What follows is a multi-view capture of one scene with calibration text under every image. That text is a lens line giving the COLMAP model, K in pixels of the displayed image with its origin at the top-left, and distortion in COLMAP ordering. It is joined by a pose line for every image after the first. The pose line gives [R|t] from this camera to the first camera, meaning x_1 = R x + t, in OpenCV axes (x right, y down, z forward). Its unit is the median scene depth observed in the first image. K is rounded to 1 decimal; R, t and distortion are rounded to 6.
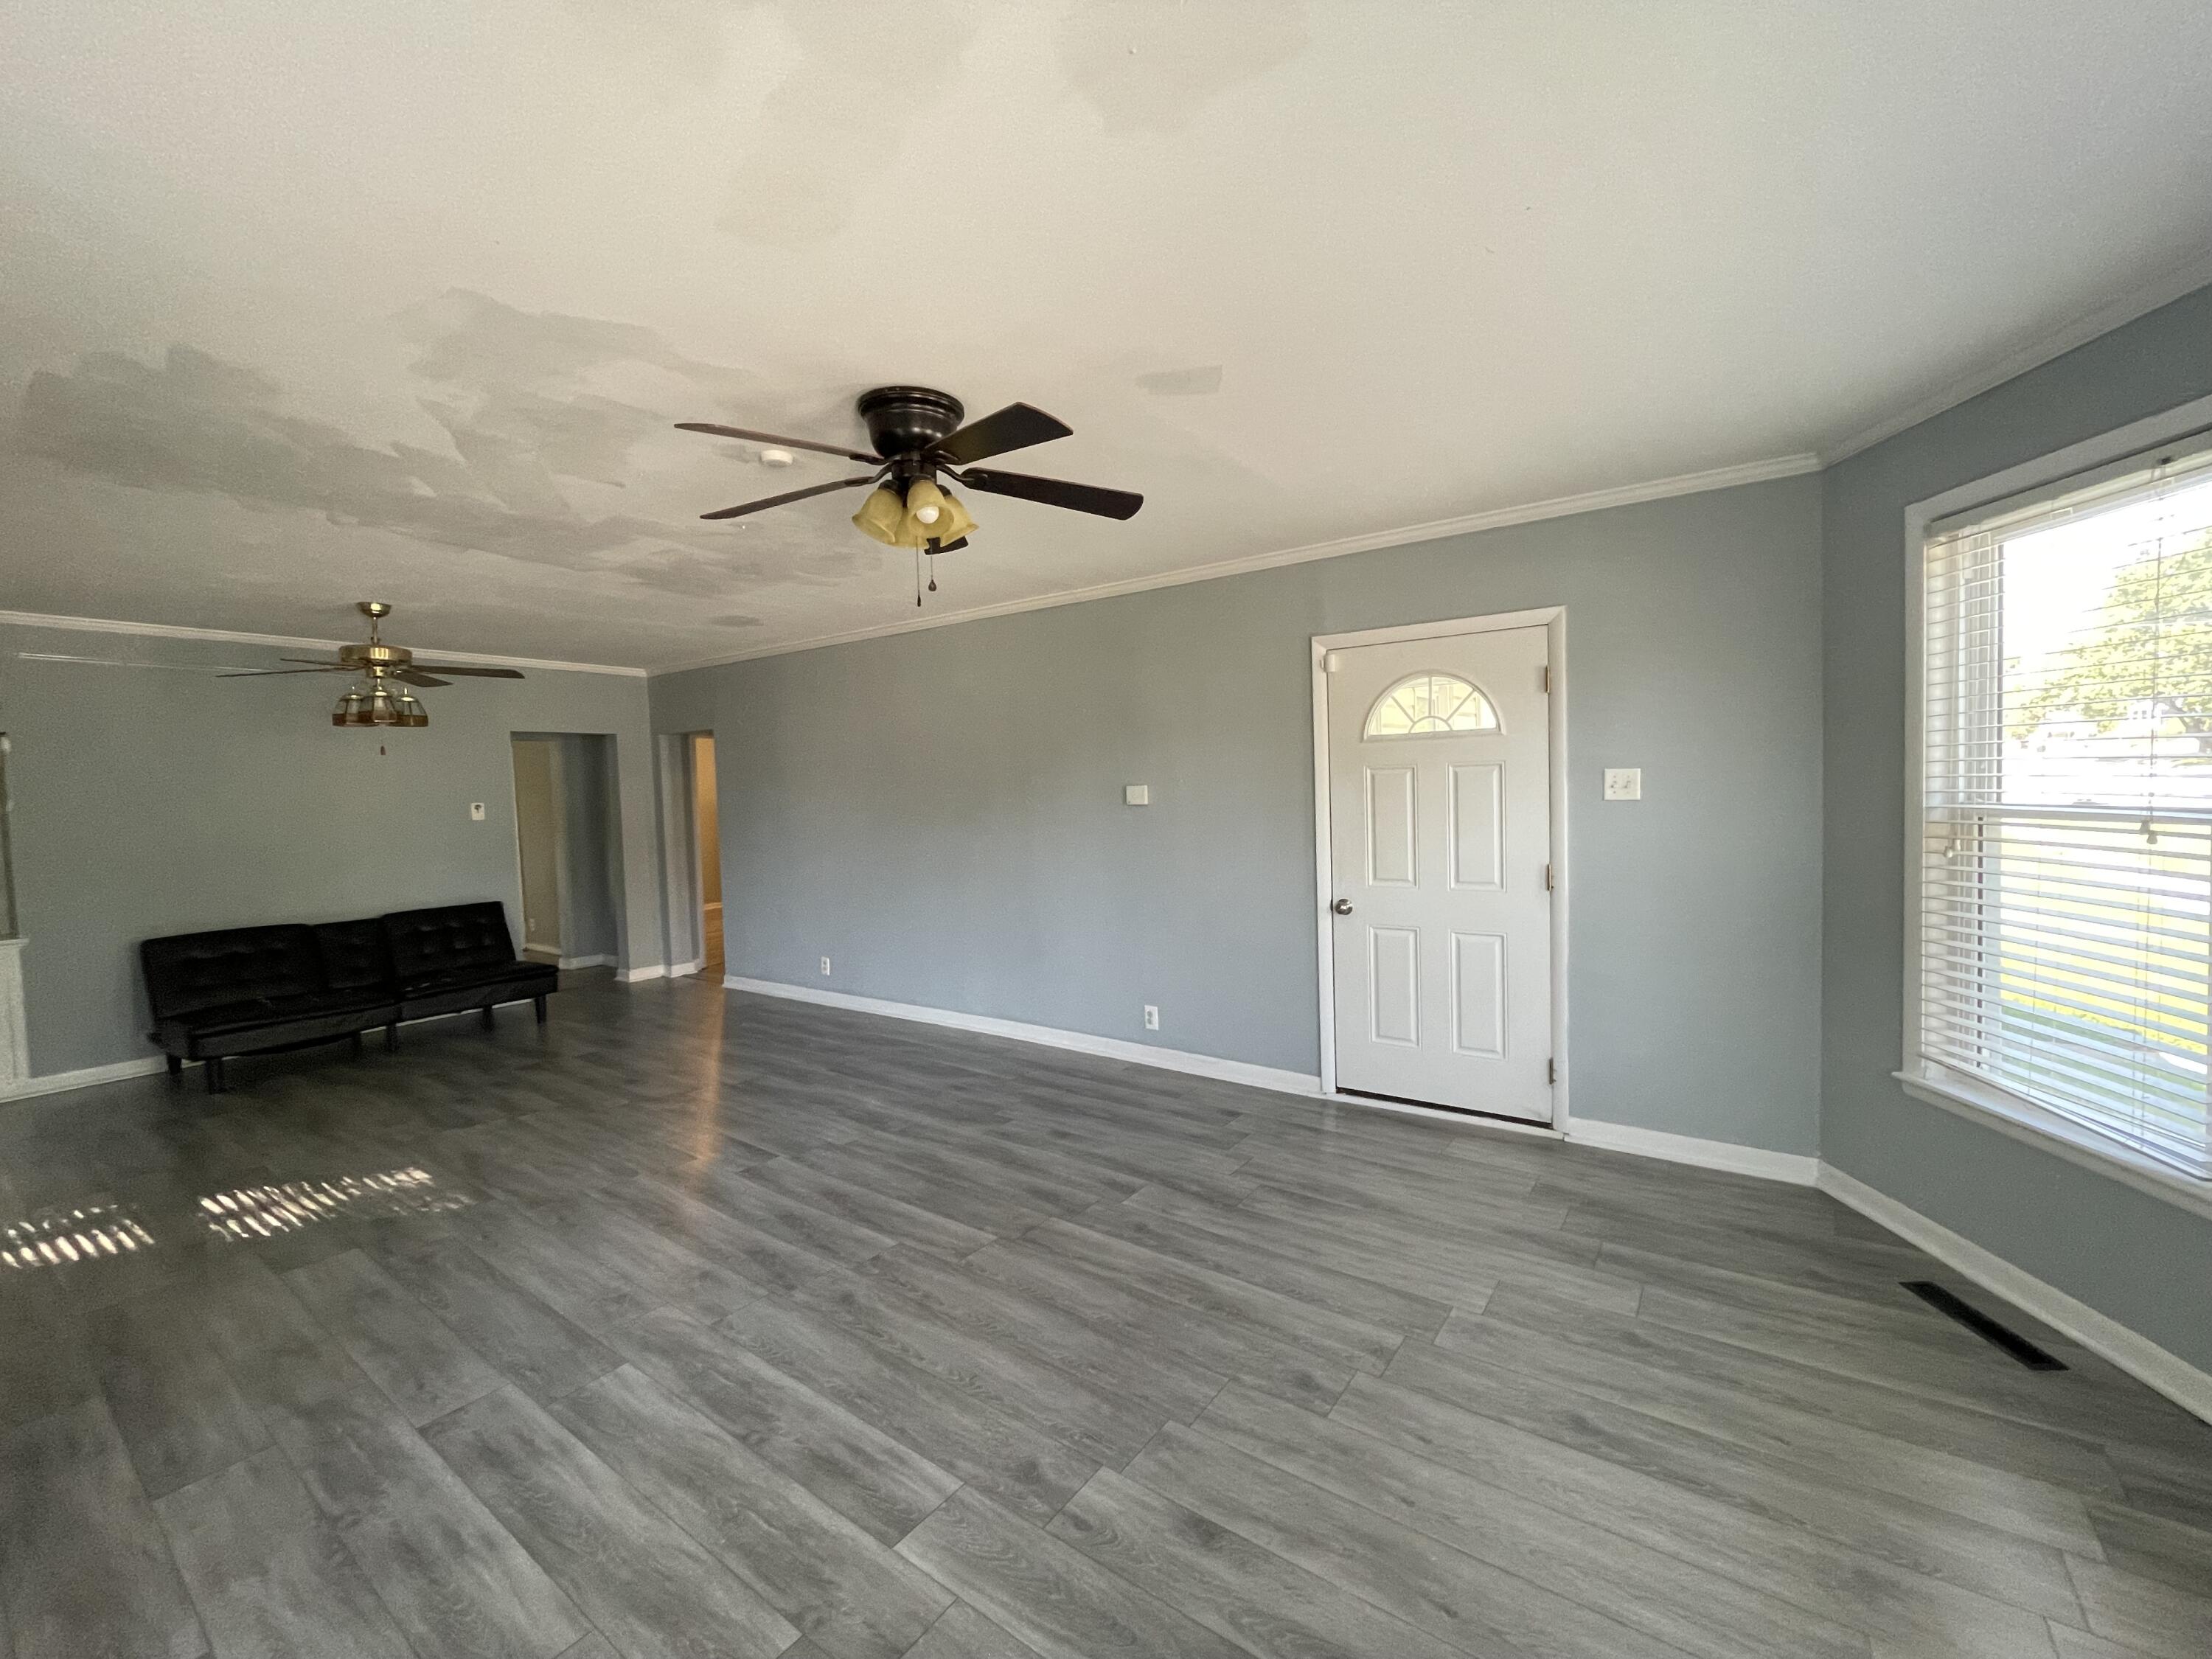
lens RADIAL K [[900.0, 0, 1106.0], [0, 900.0, 829.5], [0, 0, 1]] dist [-0.000974, -0.000303]
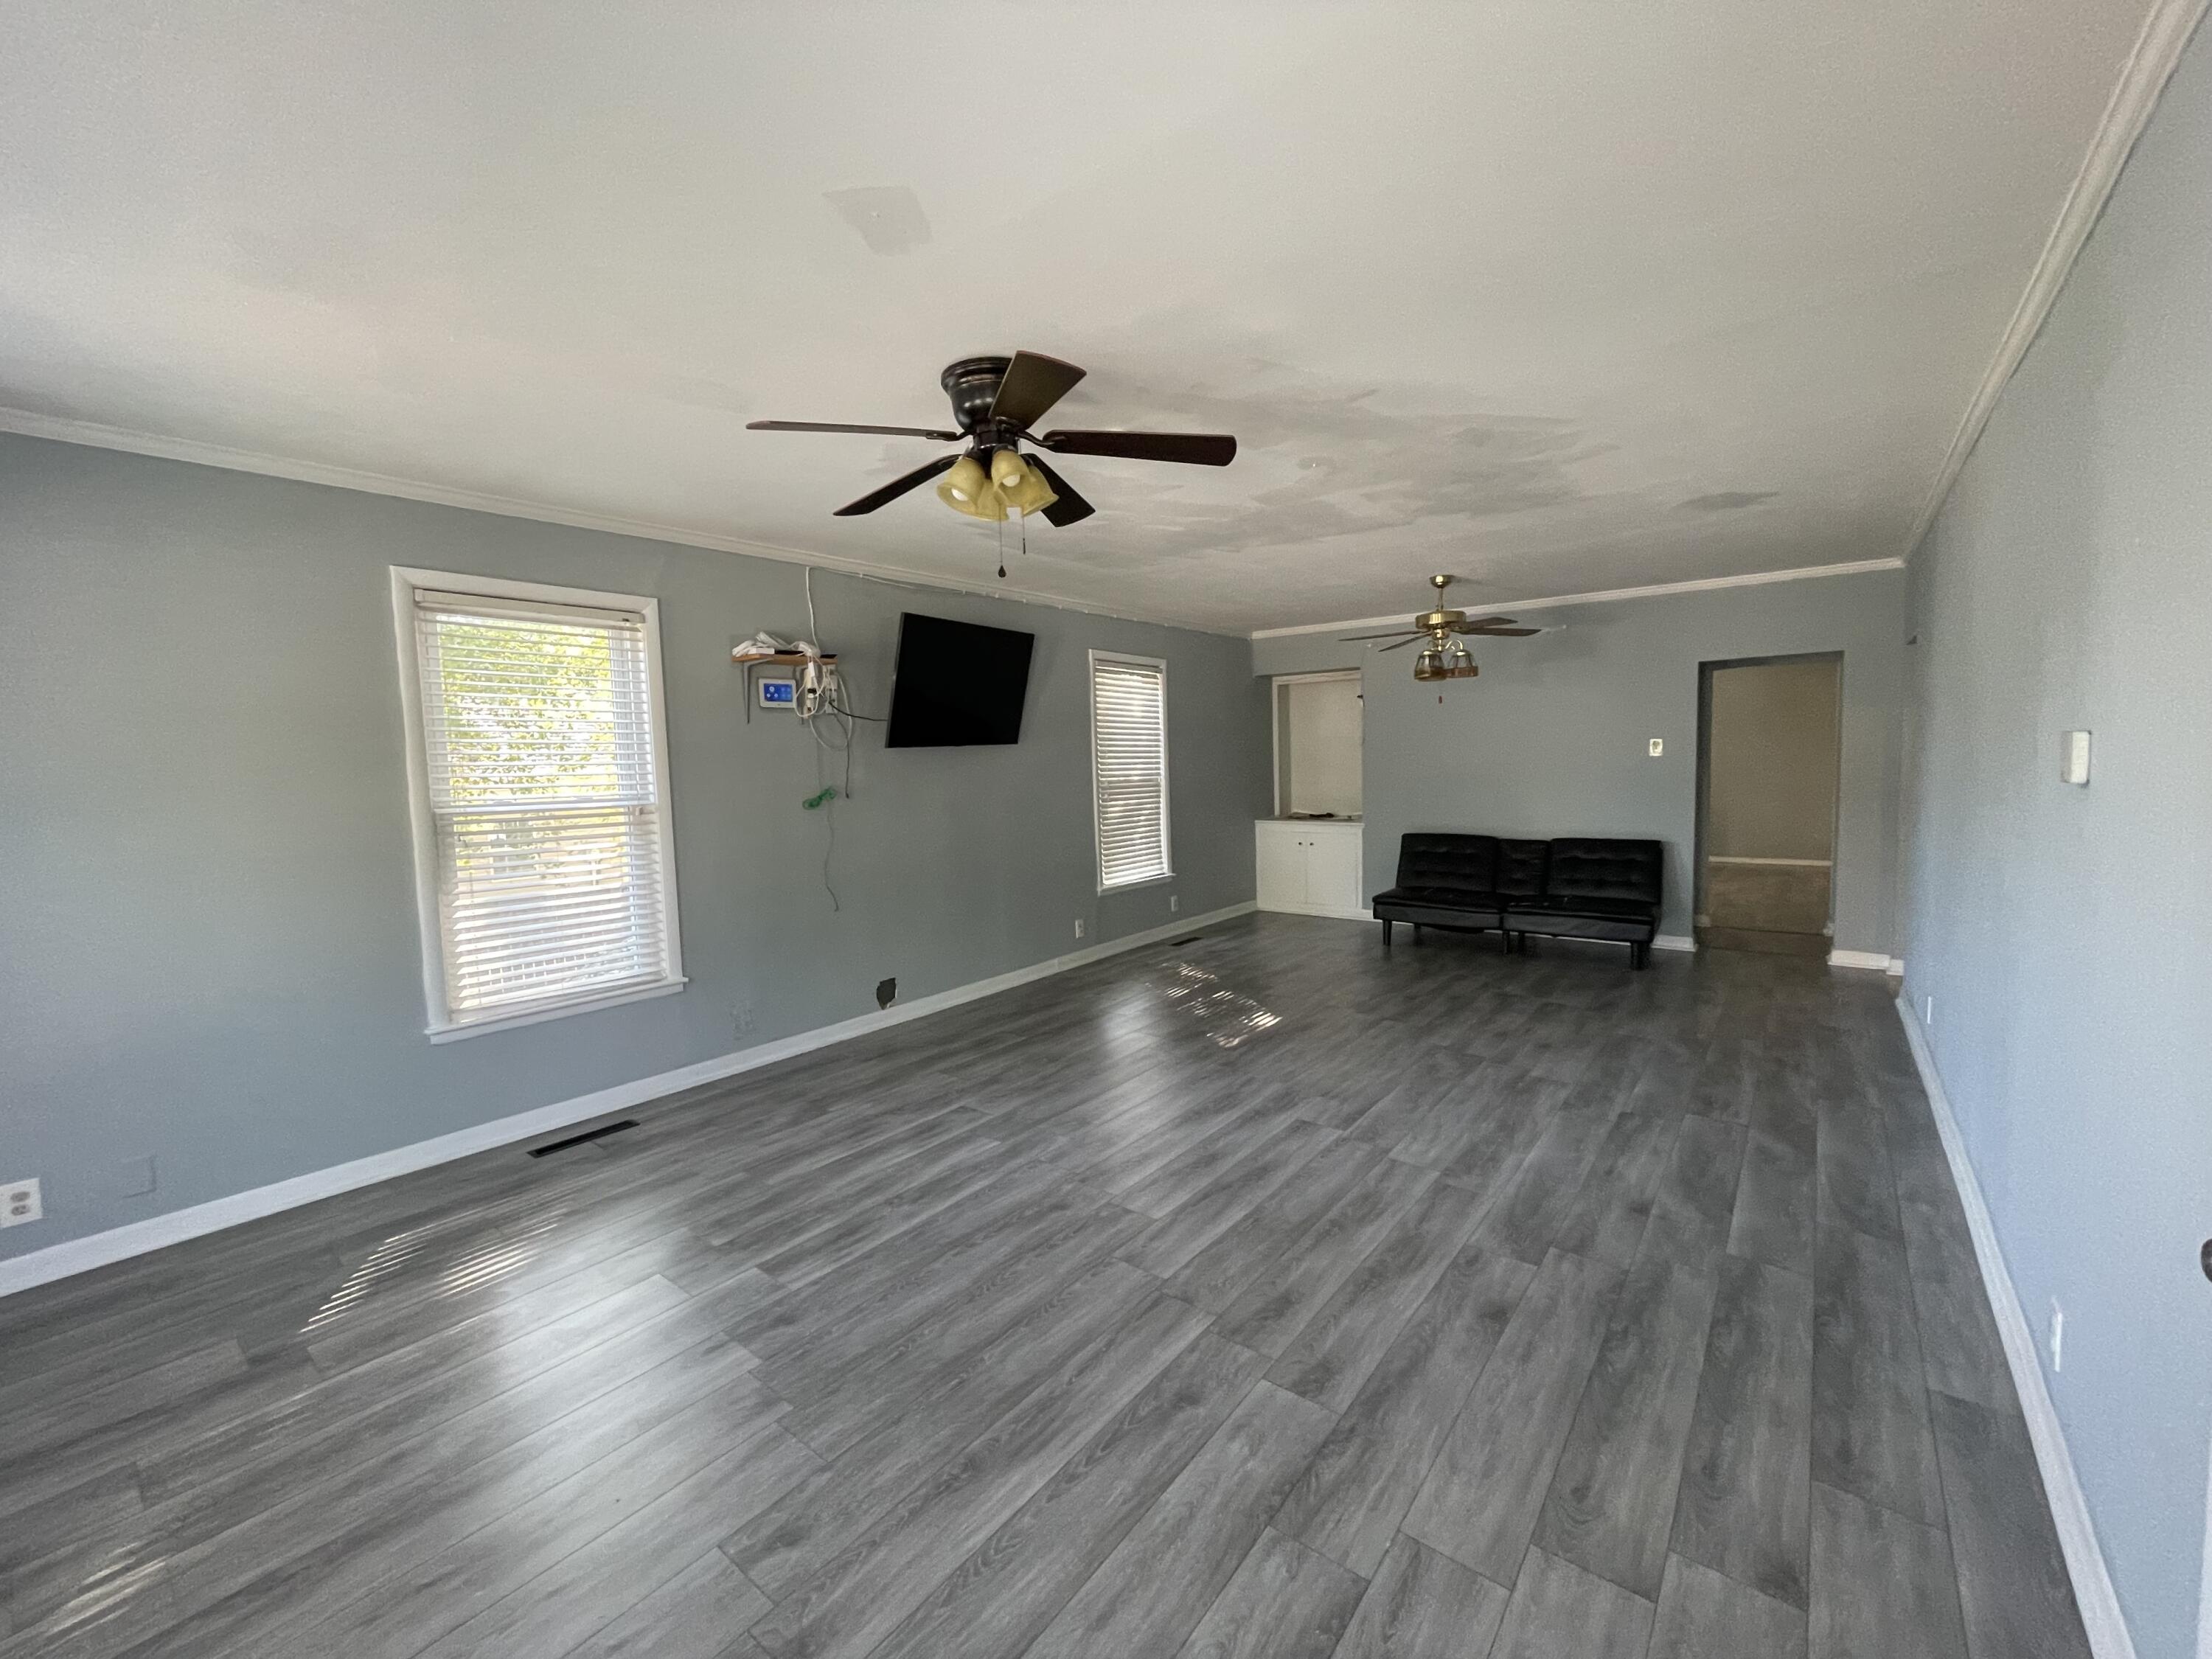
lens RADIAL K [[900.0, 0, 1106.0], [0, 900.0, 829.5], [0, 0, 1]] dist [-0.000974, -0.000303]
pose [[-0.041559, 0.112277, -0.992808, 0.609396], [-0.019181, 0.993393, 0.113146, -0.060629], [0.998952, 0.023746, -0.039131, 0.858275]]
